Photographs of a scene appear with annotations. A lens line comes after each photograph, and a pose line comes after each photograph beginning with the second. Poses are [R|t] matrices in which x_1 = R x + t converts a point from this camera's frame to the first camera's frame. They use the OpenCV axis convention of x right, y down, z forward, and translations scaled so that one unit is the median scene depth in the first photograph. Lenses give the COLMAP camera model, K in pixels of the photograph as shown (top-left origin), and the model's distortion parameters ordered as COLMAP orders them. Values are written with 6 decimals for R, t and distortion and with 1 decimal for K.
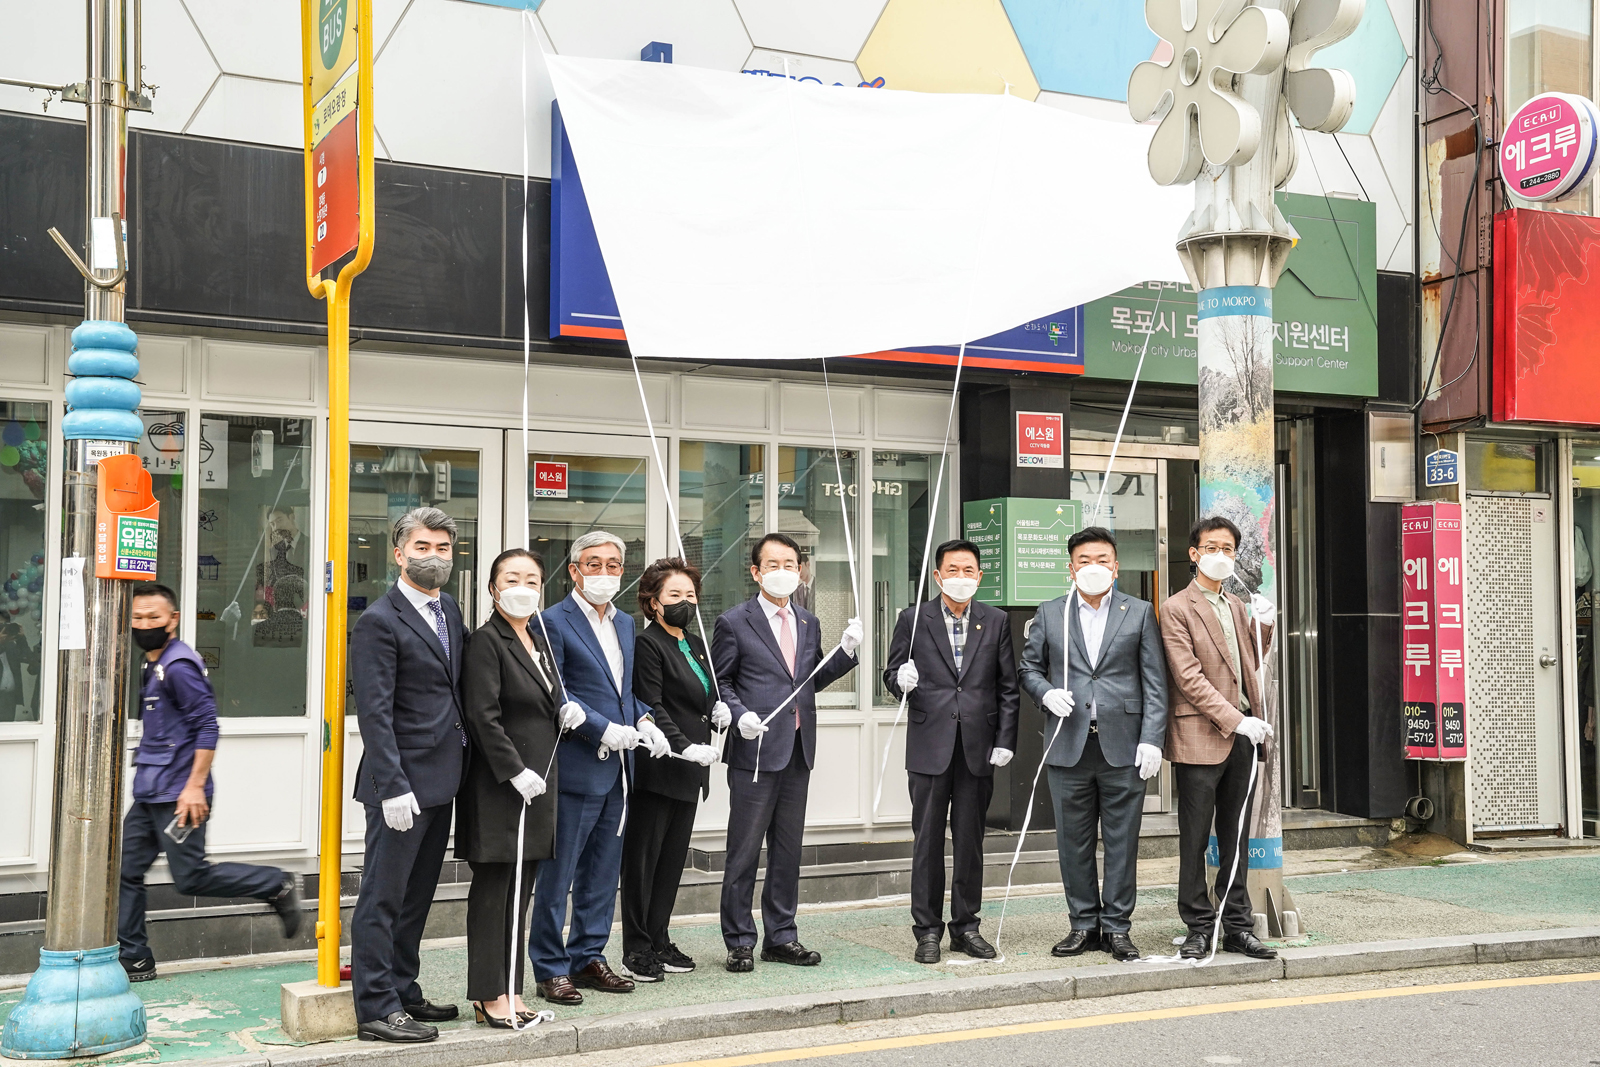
lens RADIAL K [[2005.0, 0, 799.5], [0, 2005.0, 518.2], [0, 0, 1]] dist [0.128807, 0.000000]
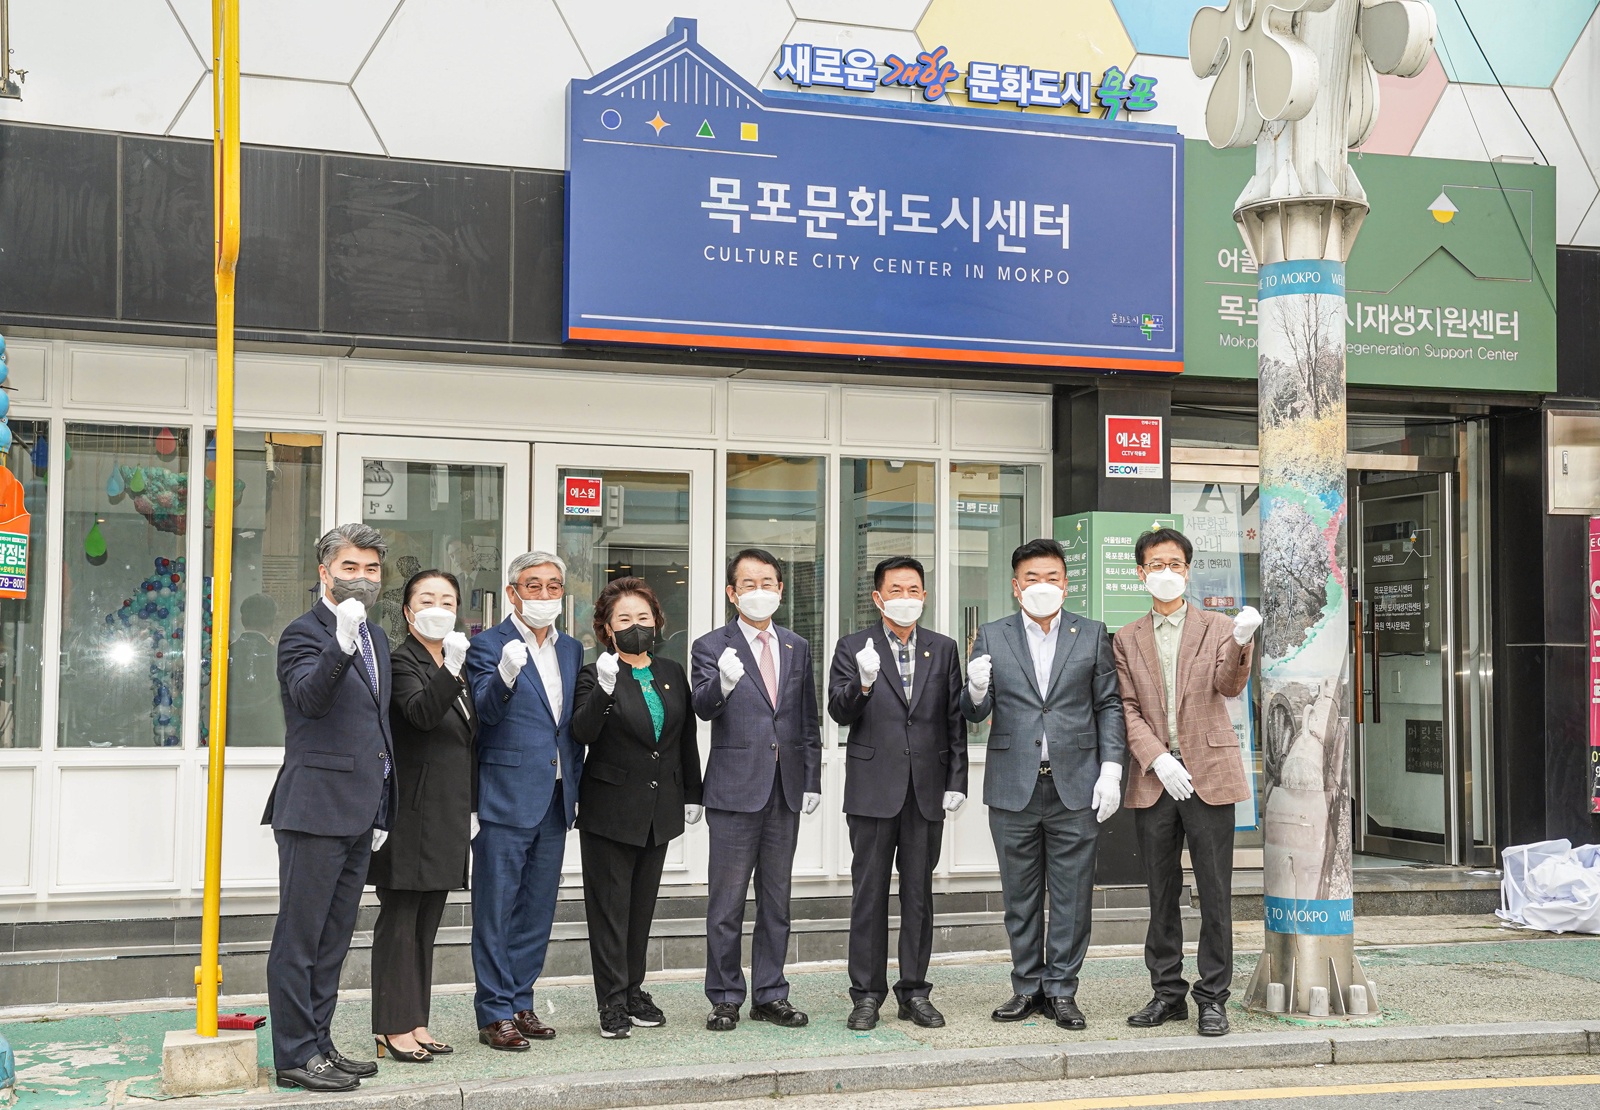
lens RADIAL K [[2055.8, 0, 800.7], [0, 2055.8, 566.6], [0, 0, 1]] dist [0.110249, 0.000000]
pose [[0.984106, -0.004593, -0.177521, 0.164195], [0.005720, 0.999967, 0.005837, 0.009532], [0.177489, -0.006760, 0.984100, 0.089893]]
